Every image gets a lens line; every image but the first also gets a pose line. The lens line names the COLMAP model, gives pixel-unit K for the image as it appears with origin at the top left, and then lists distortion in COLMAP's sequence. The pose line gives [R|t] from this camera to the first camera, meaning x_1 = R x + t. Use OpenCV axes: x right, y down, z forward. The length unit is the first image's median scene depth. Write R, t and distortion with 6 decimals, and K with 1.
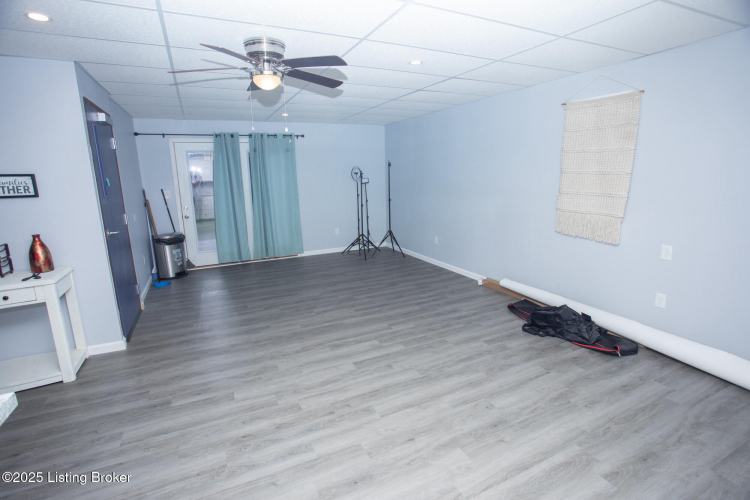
lens RADIAL K [[370.0, 0, 381.6], [0, 370.0, 249.5], [0, 0, 1]] dist [-0.074152, 0.035140]
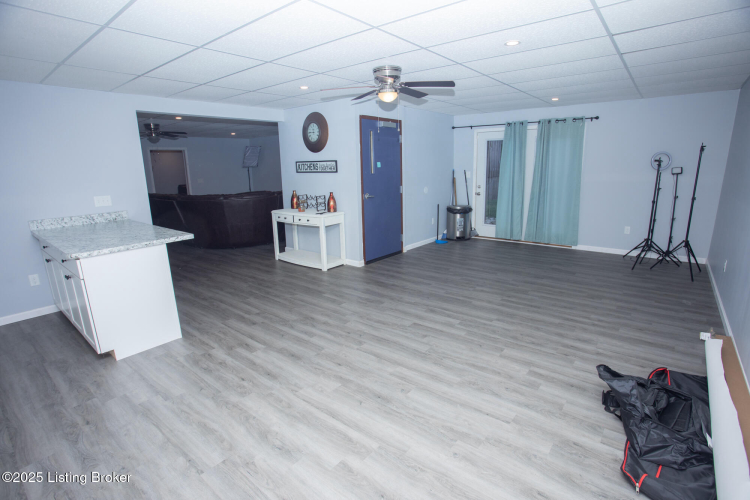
lens RADIAL K [[370.0, 0, 381.6], [0, 370.0, 249.5], [0, 0, 1]] dist [-0.074152, 0.035140]
pose [[0.426018, 0.217465, -0.878190, 0.703129], [-0.172451, 0.972404, 0.157137, -0.074290], [0.888127, 0.084501, 0.451764, 0.274783]]
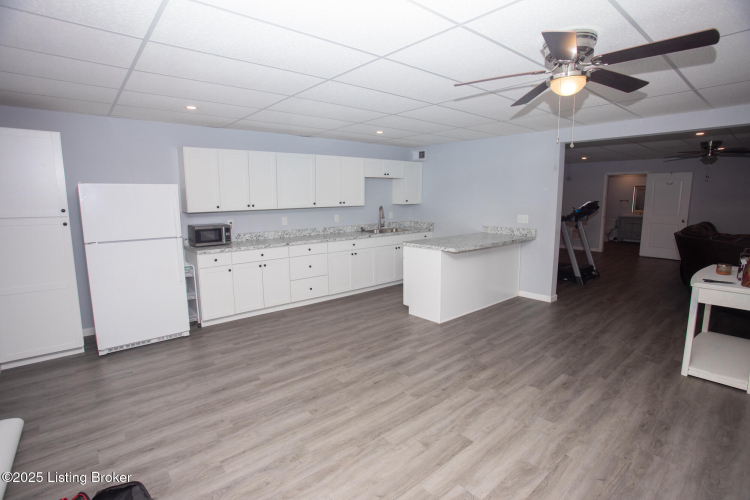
lens RADIAL K [[370.0, 0, 381.6], [0, 370.0, 249.5], [0, 0, 1]] dist [-0.074152, 0.035140]
pose [[-0.964971, 0.064684, -0.254256, 0.221136], [-0.027004, 0.939494, 0.341500, -0.261915], [0.260962, 0.336403, -0.904838, 1.203328]]
